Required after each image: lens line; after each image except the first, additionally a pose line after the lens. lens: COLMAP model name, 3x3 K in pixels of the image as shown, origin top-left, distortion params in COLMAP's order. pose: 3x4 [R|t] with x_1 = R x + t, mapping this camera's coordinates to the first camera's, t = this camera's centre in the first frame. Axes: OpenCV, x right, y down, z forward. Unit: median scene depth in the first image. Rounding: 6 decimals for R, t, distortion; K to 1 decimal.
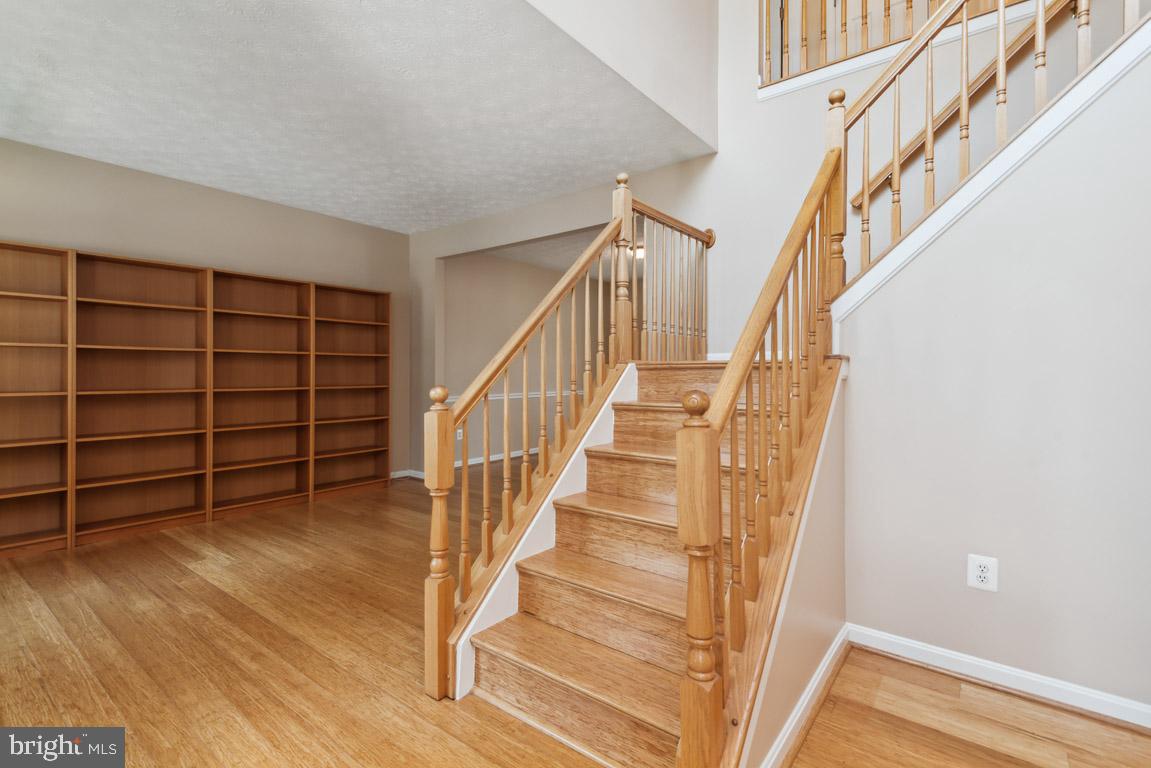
lens RADIAL K [[529.5, 0, 569.3], [0, 529.5, 377.8], [0, 0, 1]] dist [0.023939, -0.008443]
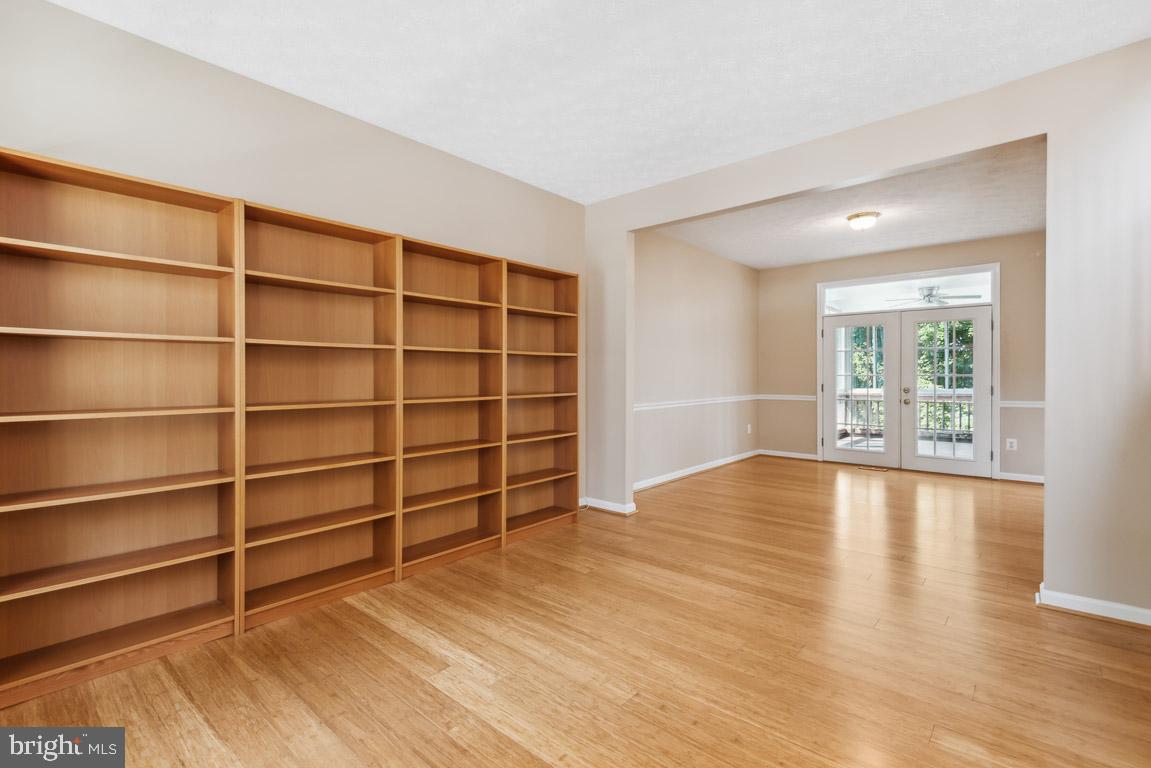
lens RADIAL K [[529.5, 0, 582.5], [0, 529.5, 381.0], [0, 0, 1]] dist [0.023939, -0.008443]
pose [[0.998387, -0.005261, -0.056532, -0.386074], [0.005307, 0.999986, 0.000658, -0.004668], [0.056528, -0.000957, 0.998401, 0.293740]]
